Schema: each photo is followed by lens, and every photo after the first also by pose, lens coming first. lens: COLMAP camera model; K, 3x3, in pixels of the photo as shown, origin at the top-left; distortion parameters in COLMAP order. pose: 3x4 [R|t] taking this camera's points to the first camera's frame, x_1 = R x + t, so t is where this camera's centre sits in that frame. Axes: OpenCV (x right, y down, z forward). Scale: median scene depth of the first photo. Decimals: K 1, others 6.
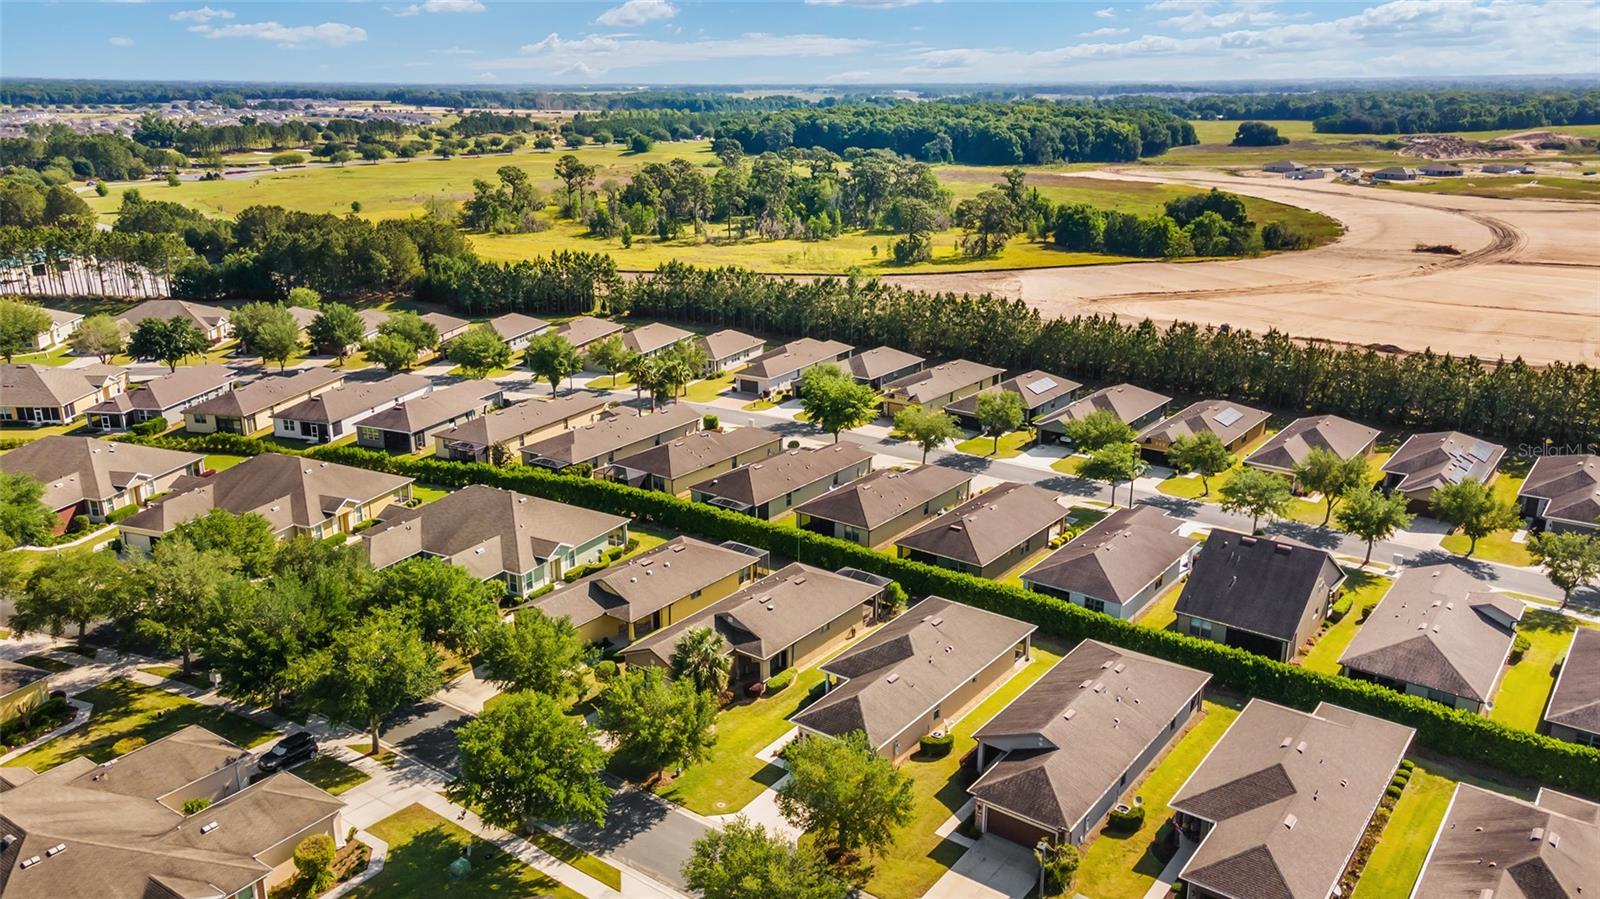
lens RADIAL K [[1196.4, 0, 800.0], [0, 1196.4, 449.5], [0, 0, 1]] dist [0.055429, -0.001350]
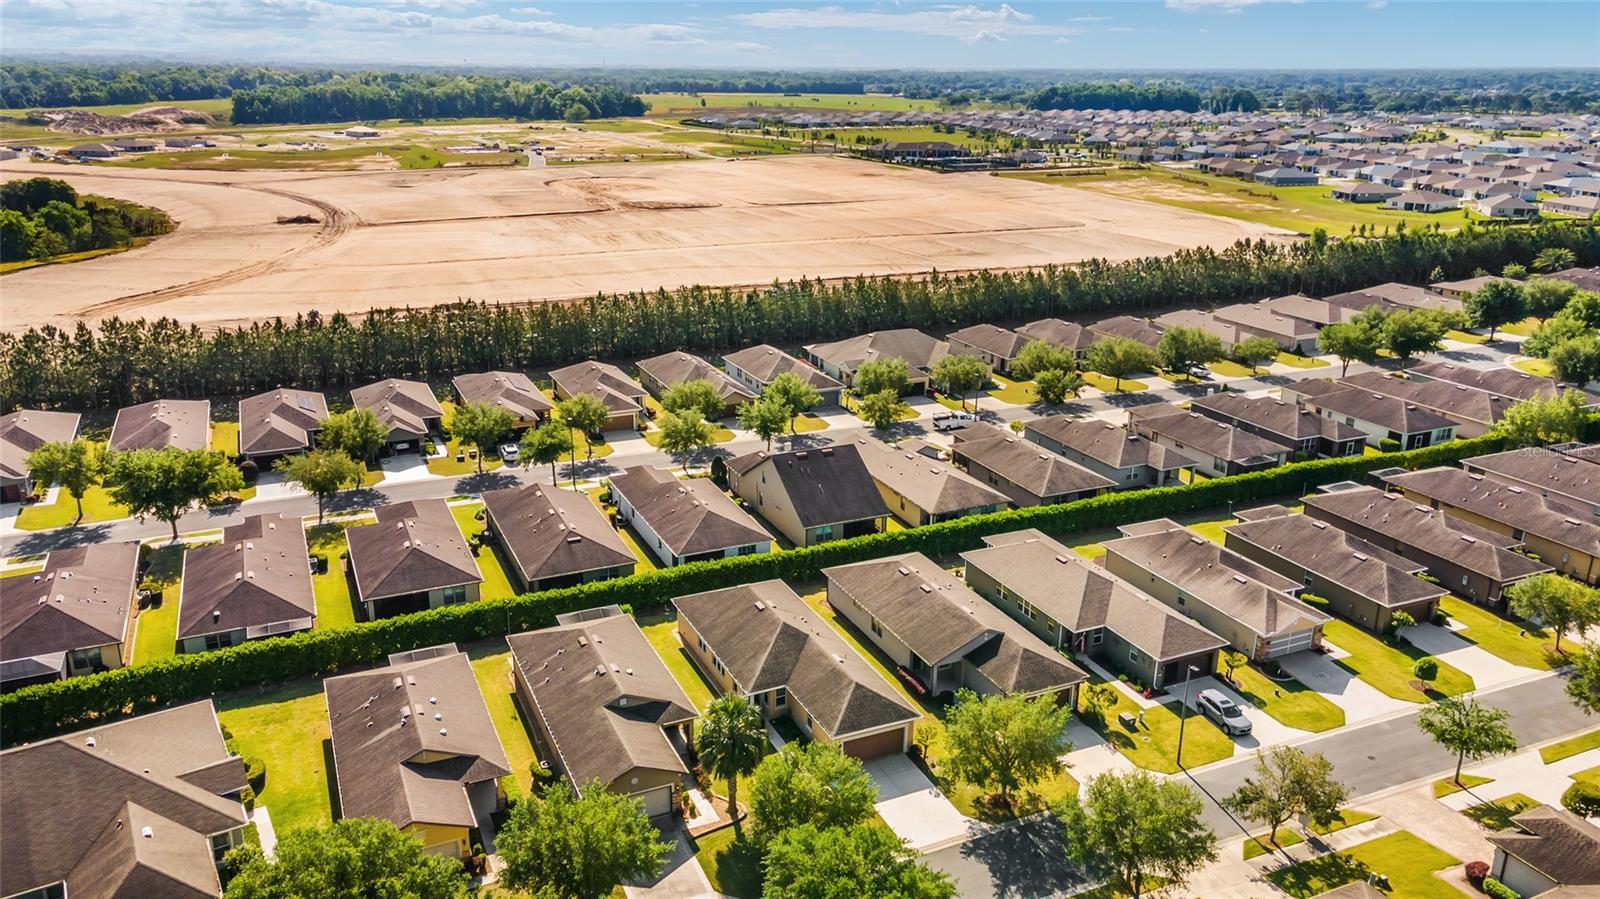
lens RADIAL K [[1121.9, 0, 794.6], [0, 1121.9, 479.7], [0, 0, 1]] dist [0.055641, 0.001494]
pose [[0.483128, -0.300212, 0.822472, -0.160566], [0.250501, 0.947505, 0.198704, -0.036156], [-0.838950, 0.110030, 0.532970, 0.118843]]
